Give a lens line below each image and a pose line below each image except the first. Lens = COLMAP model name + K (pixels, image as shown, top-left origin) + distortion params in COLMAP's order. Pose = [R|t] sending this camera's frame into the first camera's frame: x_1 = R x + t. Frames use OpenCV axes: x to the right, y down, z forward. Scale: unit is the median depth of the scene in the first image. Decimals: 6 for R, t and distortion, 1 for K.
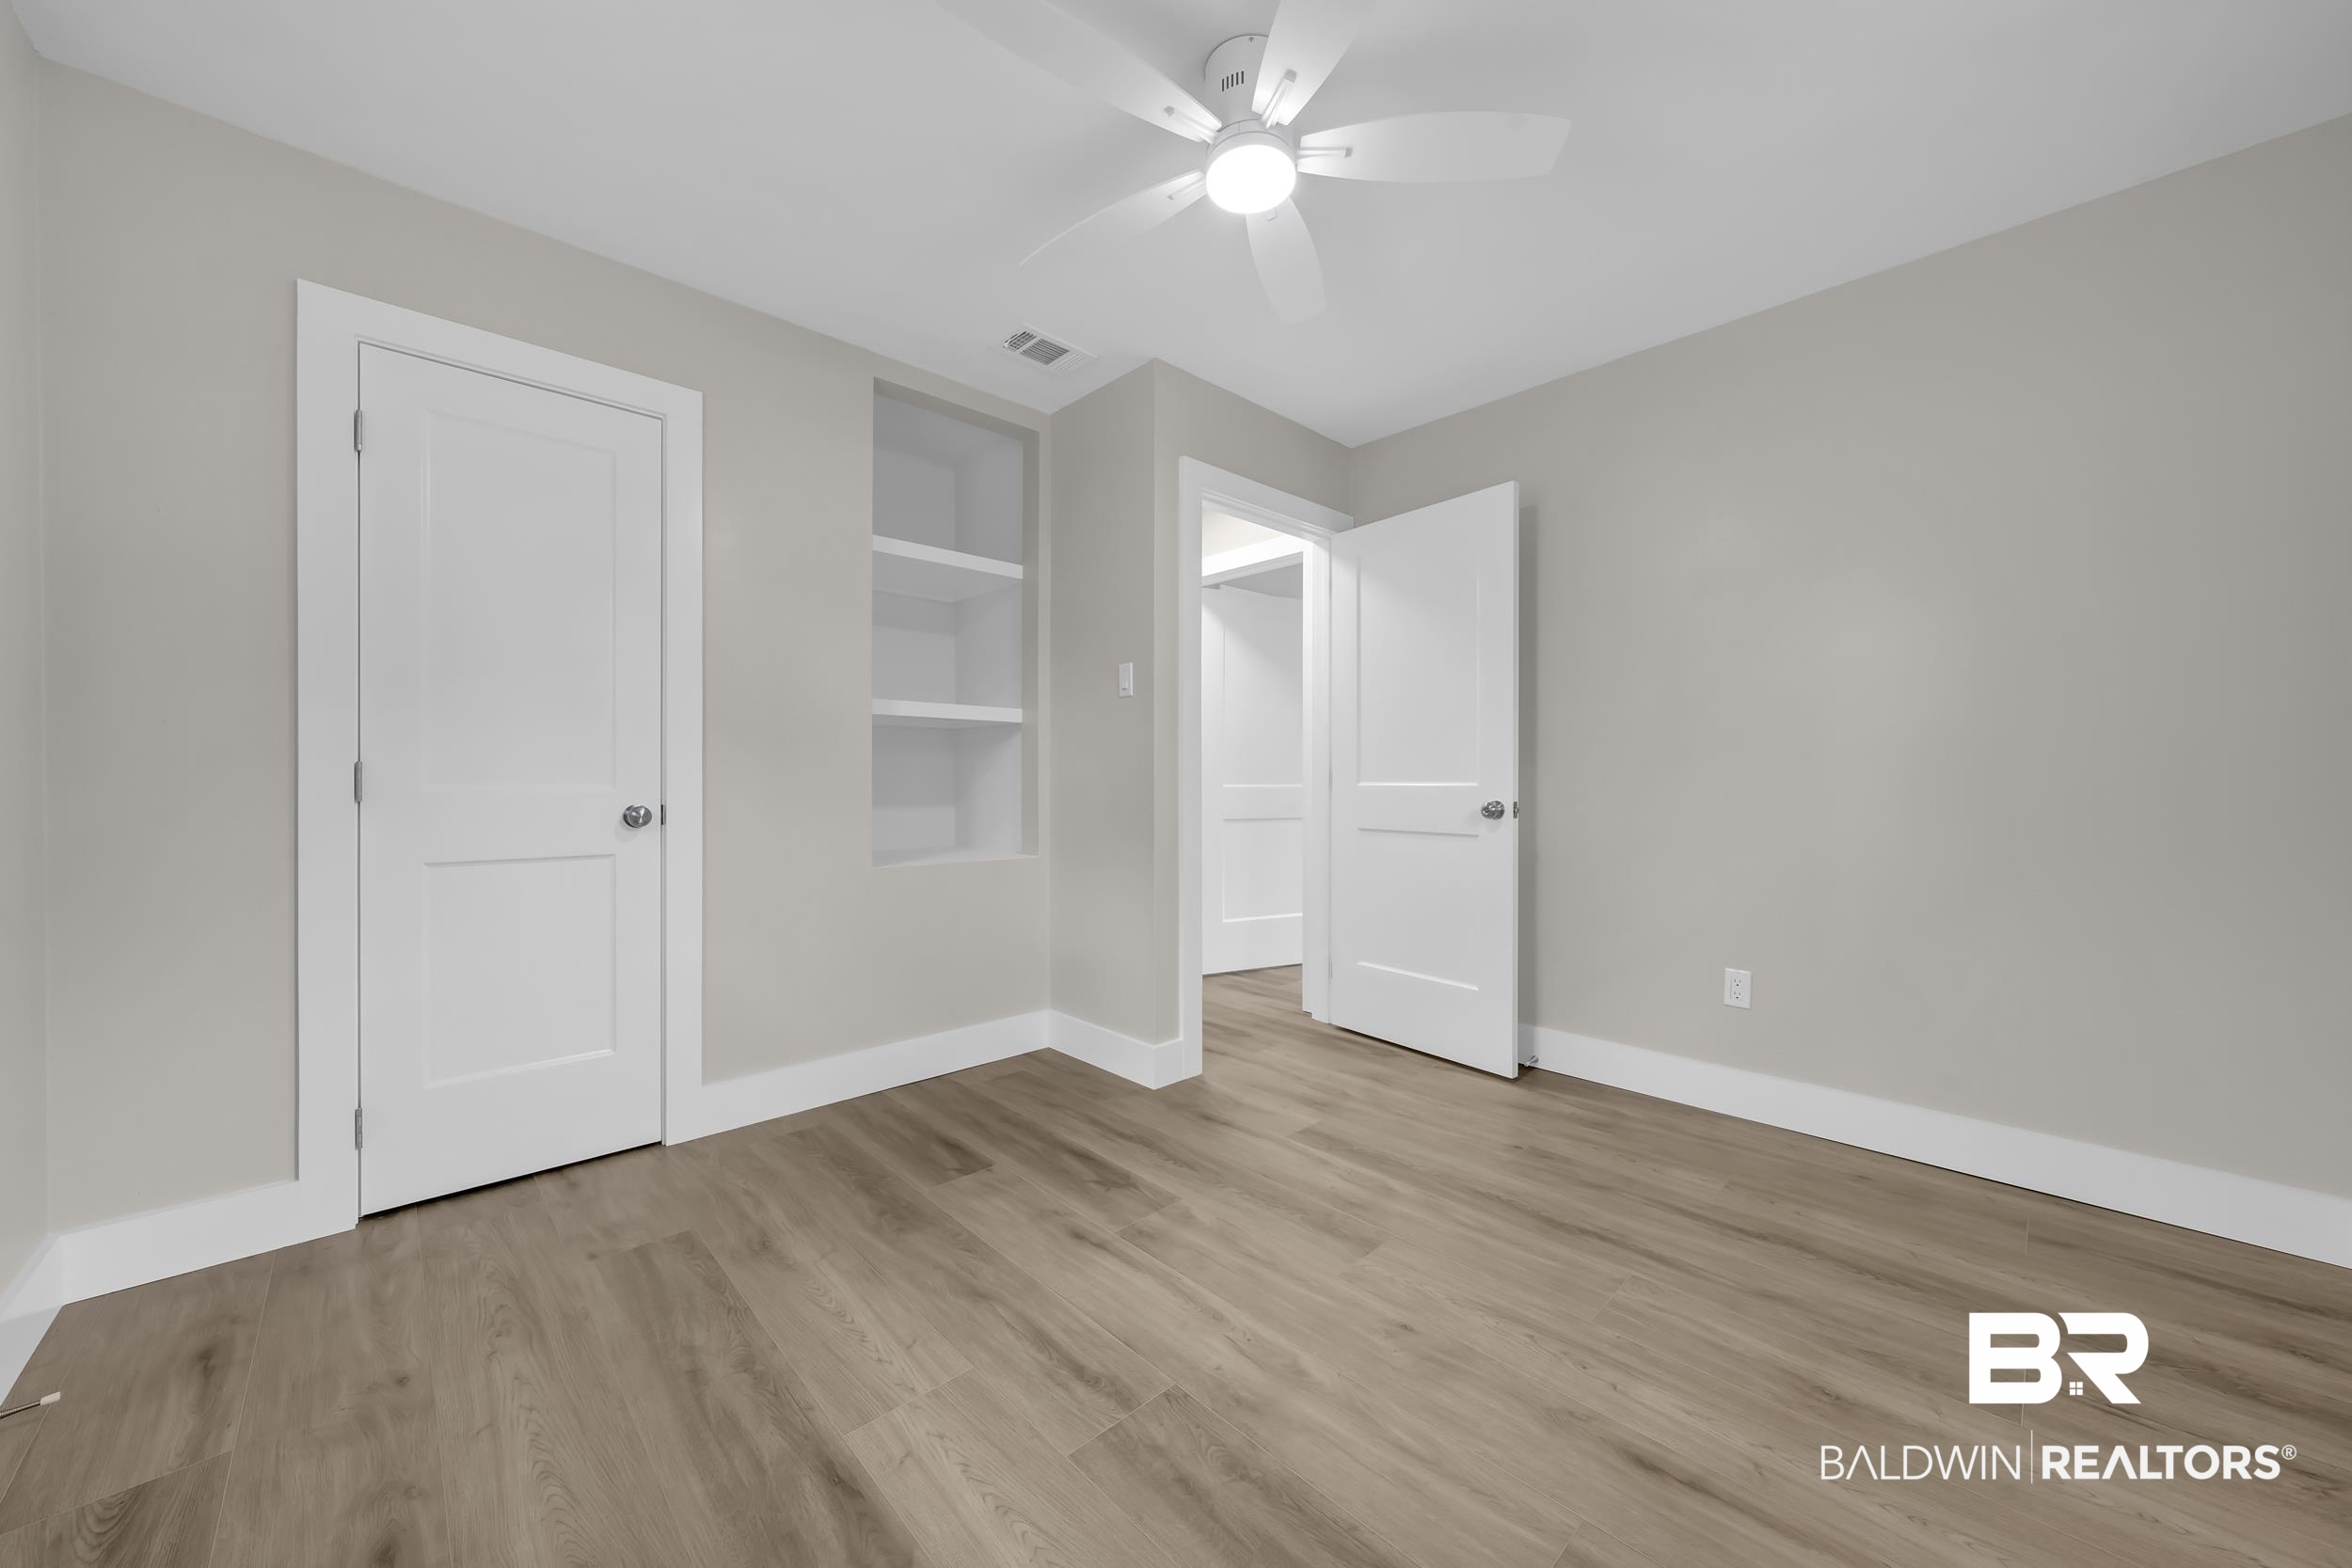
lens RADIAL K [[901.6, 0, 1174.5], [0, 901.6, 791.8], [0, 0, 1]] dist [0.010253, 0.000217]
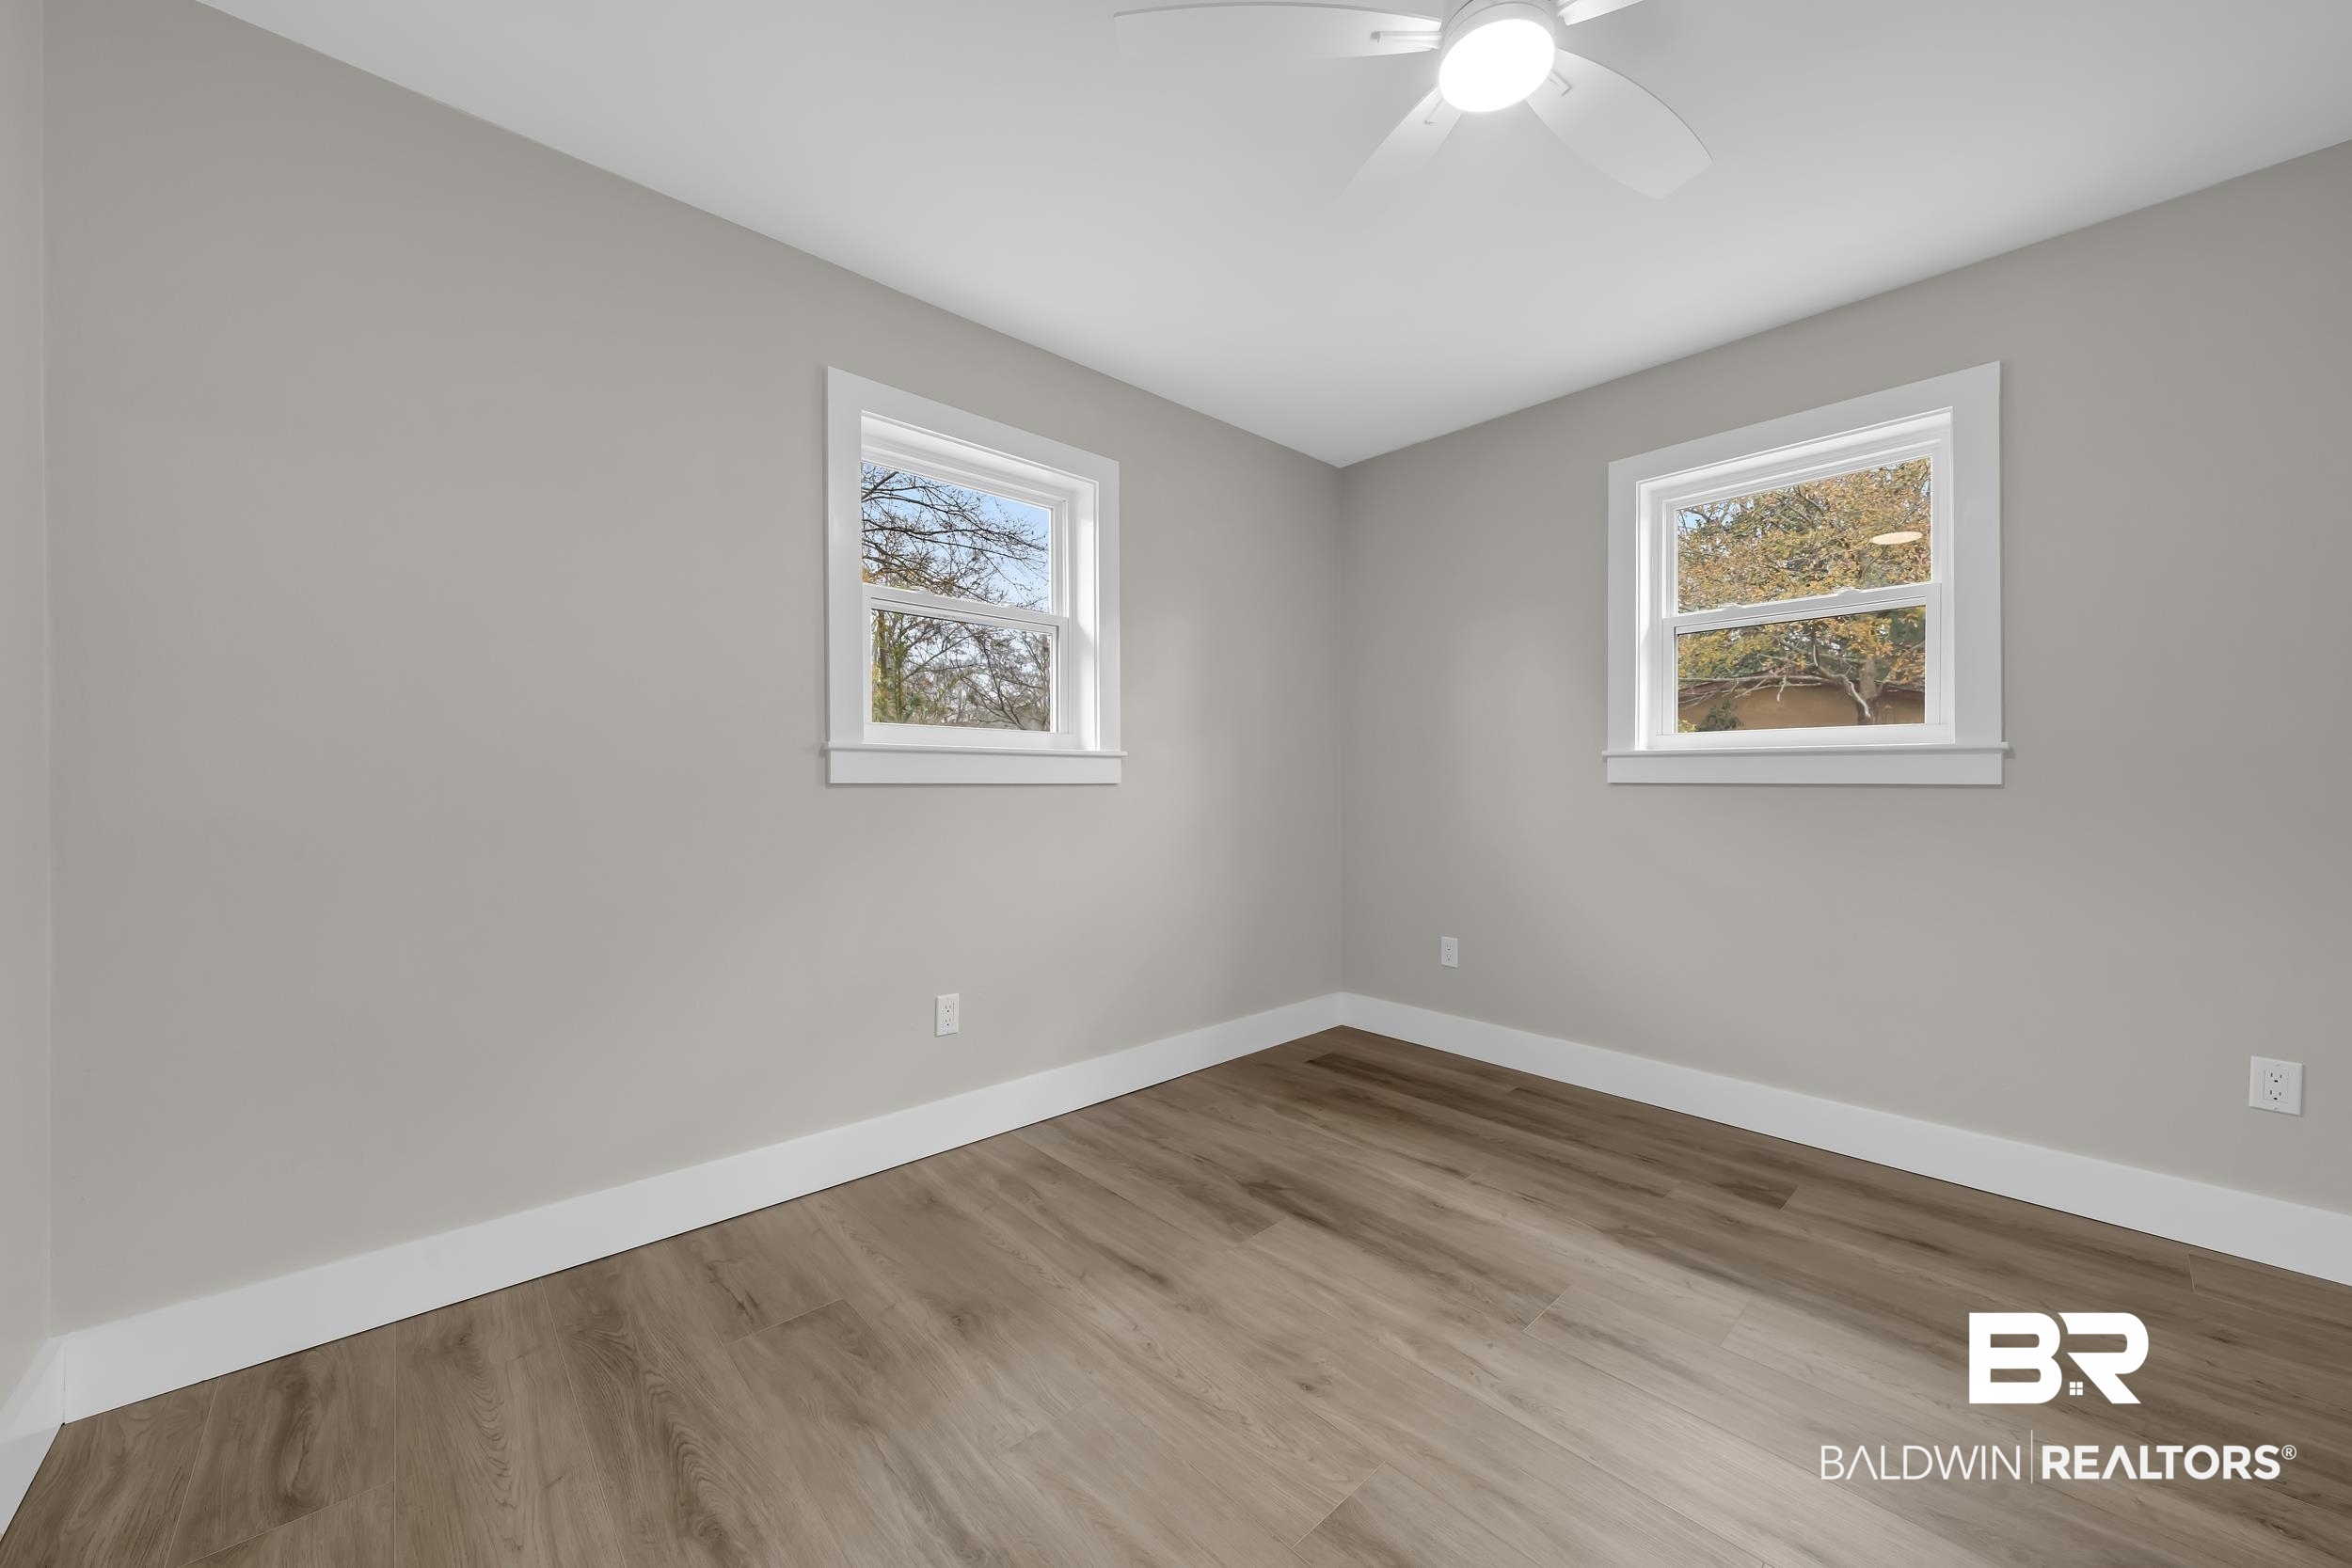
lens RADIAL K [[901.6, 0, 1183.4], [0, 901.6, 784.6], [0, 0, 1]] dist [0.010253, 0.000217]
pose [[-0.999949, -0.002801, 0.009714, 0.407745], [-0.002734, 0.999972, 0.006901, -0.035125], [-0.009733, 0.006874, -0.999929, 2.092604]]
